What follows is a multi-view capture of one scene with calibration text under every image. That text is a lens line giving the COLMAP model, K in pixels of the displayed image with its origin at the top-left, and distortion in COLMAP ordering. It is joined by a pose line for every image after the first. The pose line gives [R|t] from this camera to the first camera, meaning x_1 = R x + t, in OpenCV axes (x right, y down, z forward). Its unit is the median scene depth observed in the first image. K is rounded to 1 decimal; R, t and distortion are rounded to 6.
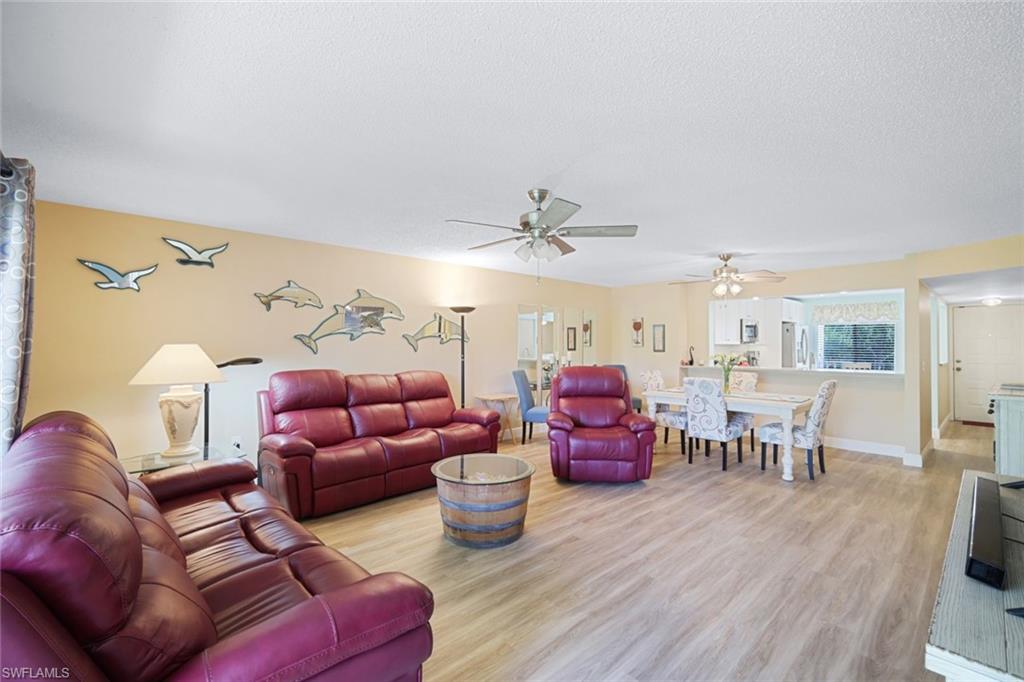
lens RADIAL K [[447.4, 0, 520.2], [0, 447.4, 338.9], [0, 0, 1]] dist [0.010057, -0.000282]
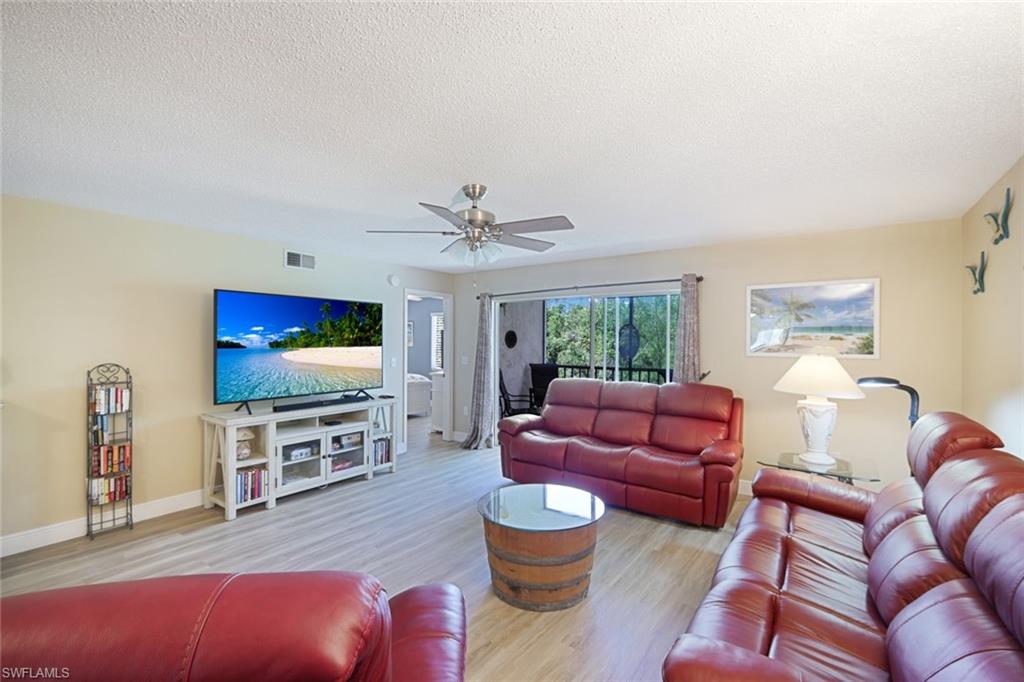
lens RADIAL K [[447.4, 0, 518.1], [0, 447.4, 343.2], [0, 0, 1]] dist [0.010057, -0.000282]
pose [[-0.985151, -0.005993, -0.171587, 0.064764], [-0.005784, 0.999982, -0.001718, -0.009504], [0.171595, -0.000700, -0.985167, 1.173865]]
